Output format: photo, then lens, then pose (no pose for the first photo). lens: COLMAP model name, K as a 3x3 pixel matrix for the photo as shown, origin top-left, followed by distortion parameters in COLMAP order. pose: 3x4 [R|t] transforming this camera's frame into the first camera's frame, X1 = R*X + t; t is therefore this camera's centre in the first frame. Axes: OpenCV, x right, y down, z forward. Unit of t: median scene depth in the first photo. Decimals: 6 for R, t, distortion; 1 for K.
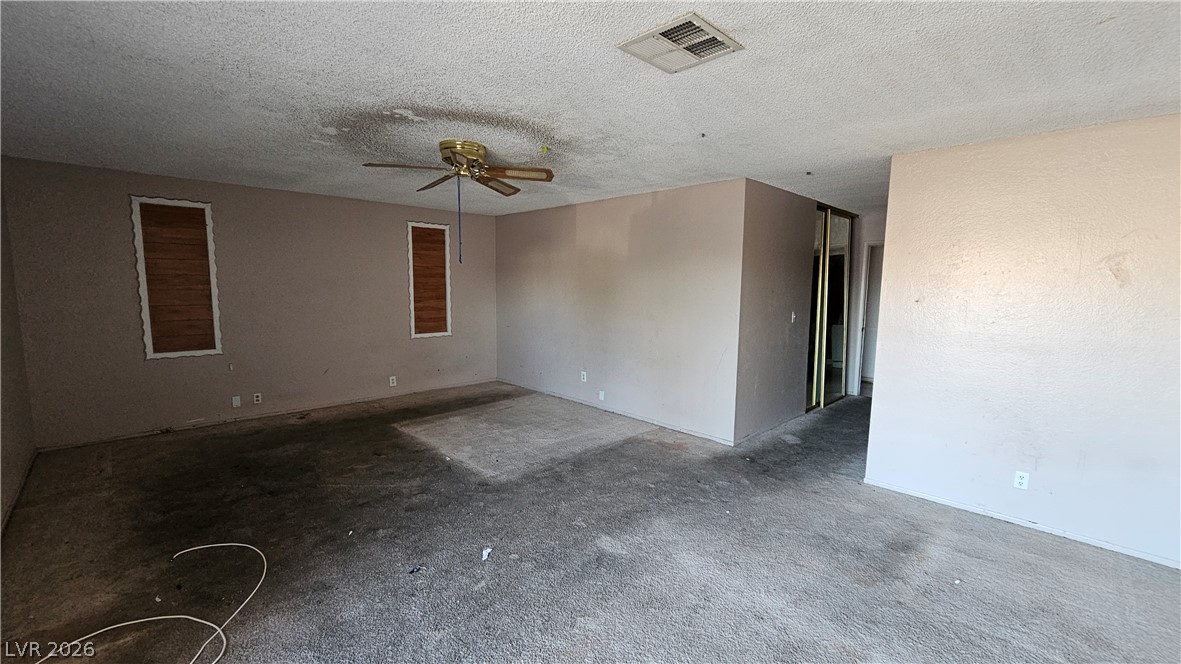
lens RADIAL K [[482.4, 0, 592.9], [0, 482.4, 337.3], [0, 0, 1]] dist [-0.001733, -0.000325]
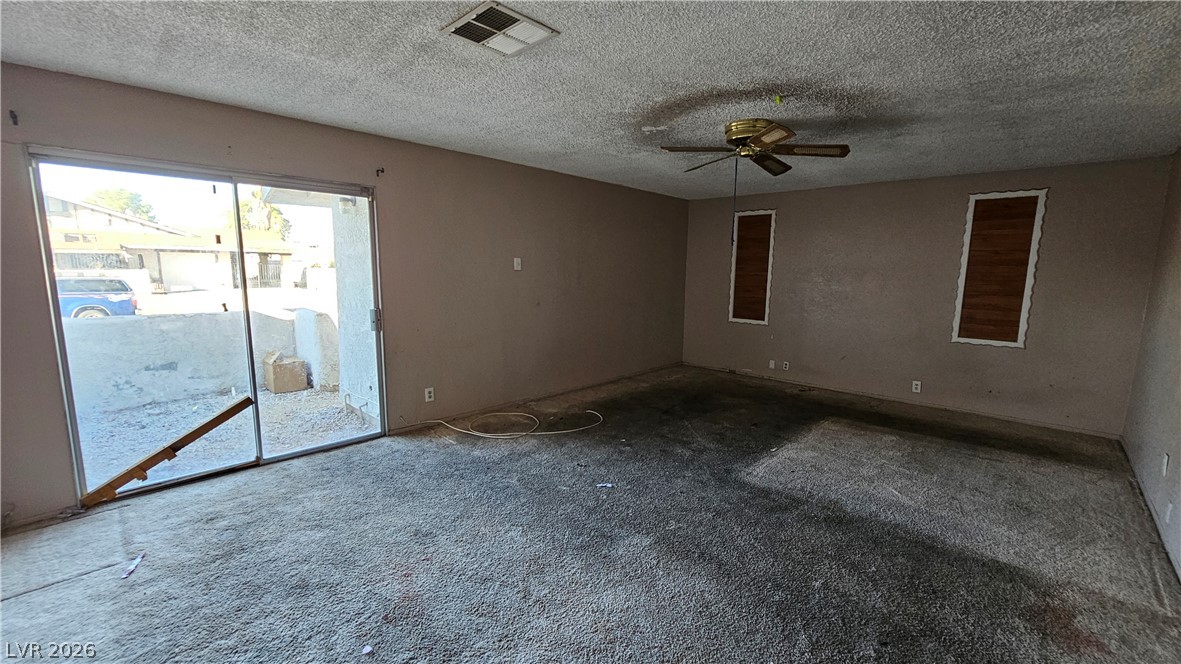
lens RADIAL K [[482.4, 0, 592.9], [0, 482.4, 337.3], [0, 0, 1]] dist [-0.001733, -0.000325]
pose [[0.034847, 0.131531, -0.990699, 0.545263], [-0.128991, 0.983602, 0.126051, -0.039610], [0.991033, 0.123399, 0.051242, 0.501303]]
